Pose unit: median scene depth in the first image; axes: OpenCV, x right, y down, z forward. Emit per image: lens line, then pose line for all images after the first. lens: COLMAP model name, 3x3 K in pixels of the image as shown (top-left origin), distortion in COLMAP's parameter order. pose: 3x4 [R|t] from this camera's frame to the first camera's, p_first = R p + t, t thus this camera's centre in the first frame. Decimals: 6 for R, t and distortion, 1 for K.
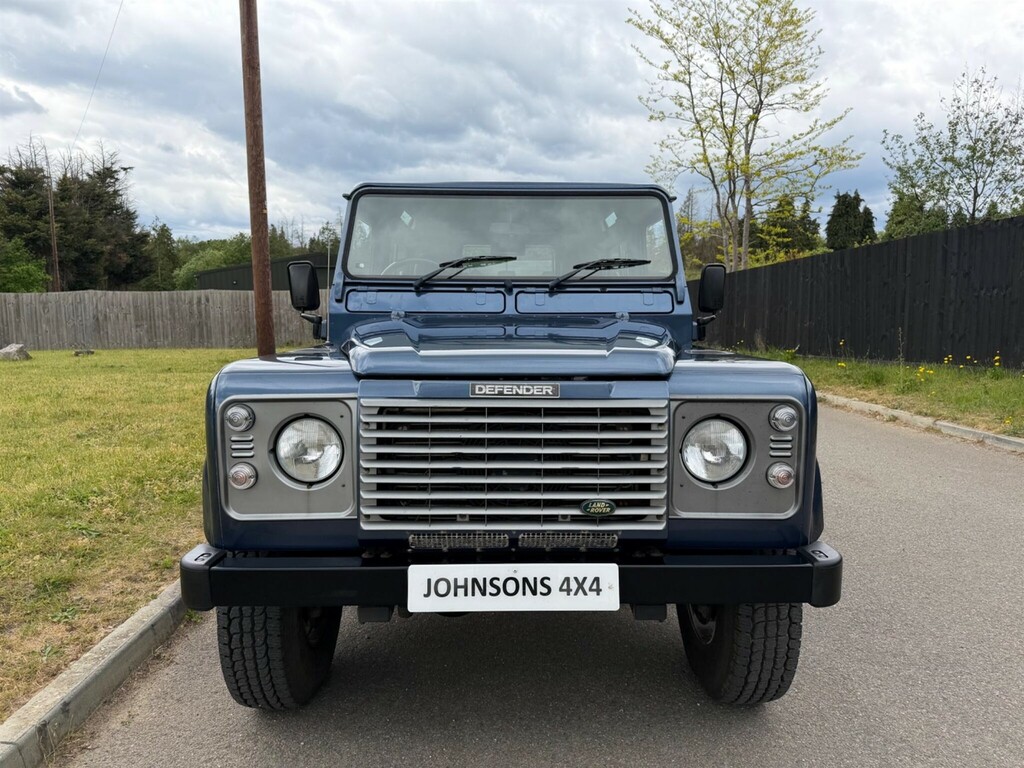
lens RADIAL K [[709.7, 0, 512.0], [0, 709.7, 384.0], [0, 0, 1]] dist [0.005494, -0.019688]
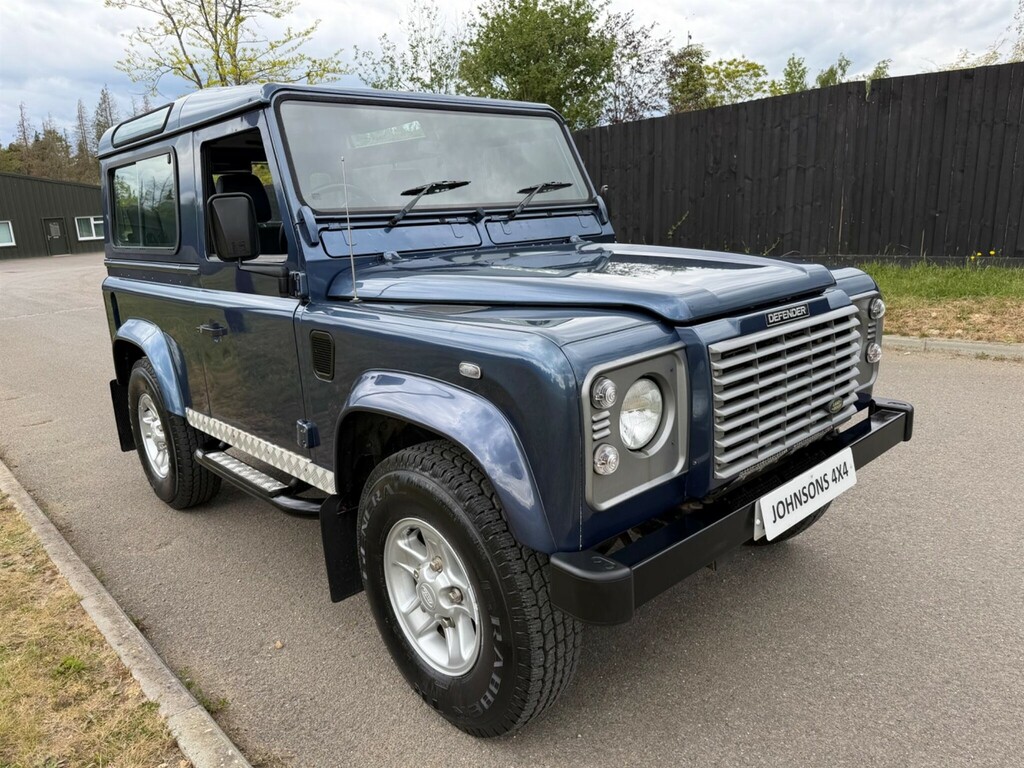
lens RADIAL K [[709.7, 0, 512.0], [0, 709.7, 384.0], [0, 0, 1]] dist [0.005494, -0.019688]
pose [[0.751637, -0.193625, 0.630517, -0.574385], [0.118855, 0.980053, 0.159277, -0.062957], [-0.648780, -0.044779, 0.759658, 0.259802]]
